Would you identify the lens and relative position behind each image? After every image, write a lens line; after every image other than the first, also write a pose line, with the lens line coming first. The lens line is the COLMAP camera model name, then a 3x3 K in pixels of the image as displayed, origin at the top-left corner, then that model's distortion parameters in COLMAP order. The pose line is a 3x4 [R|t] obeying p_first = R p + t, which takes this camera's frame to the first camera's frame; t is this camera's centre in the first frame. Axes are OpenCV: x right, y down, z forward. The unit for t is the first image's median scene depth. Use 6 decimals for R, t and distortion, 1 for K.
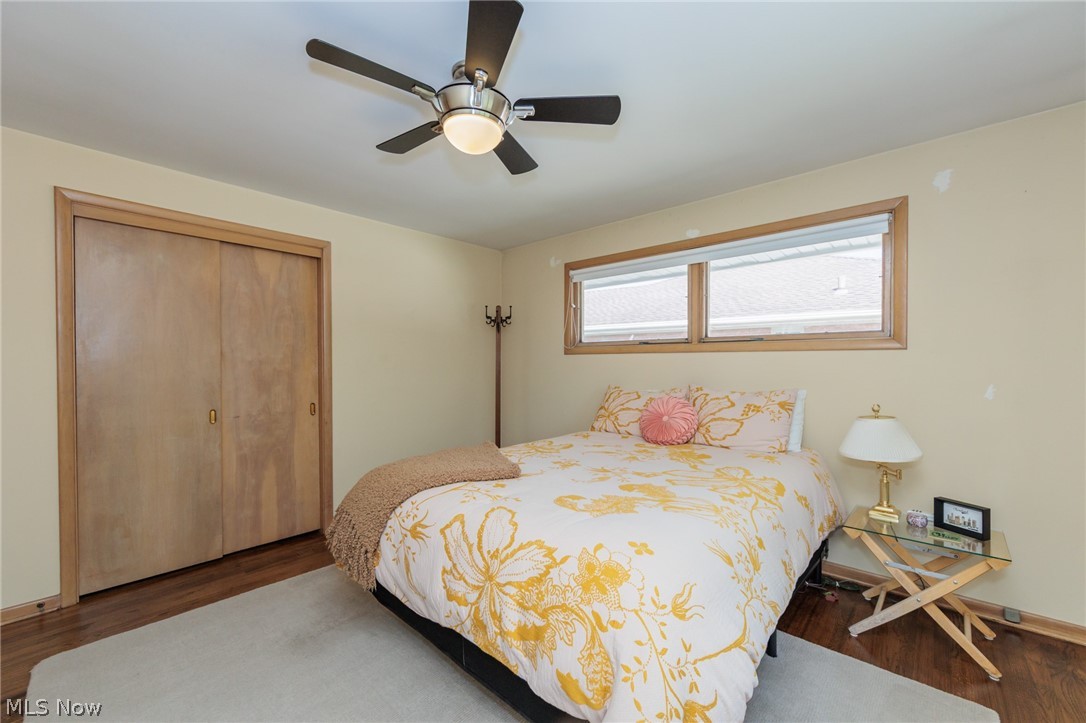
lens RADIAL K [[432.7, 0, 546.6], [0, 432.7, 367.2], [0, 0, 1]] dist [-0.001277, -0.000443]
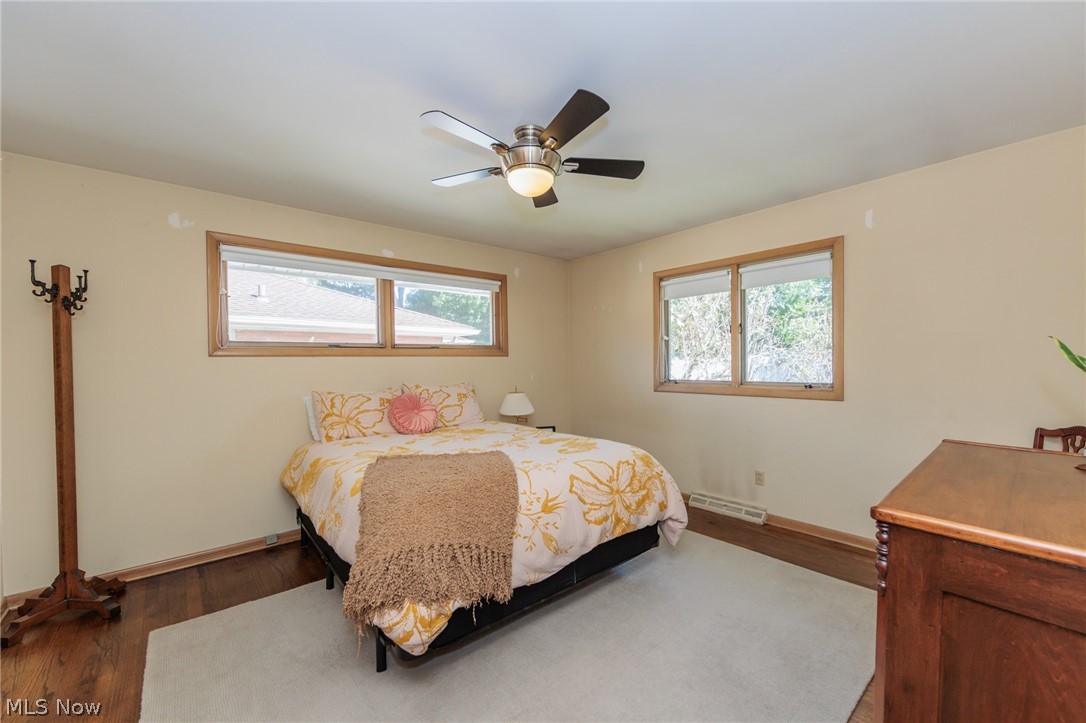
lens RADIAL K [[432.7, 0, 553.3], [0, 432.7, 361.6], [0, 0, 1]] dist [-0.001277, -0.000443]
pose [[0.115247, -0.001083, 0.993336, -0.759155], [0.022932, 0.999736, -0.001570, -0.008438], [-0.993072, 0.022960, 0.115242, 0.433509]]
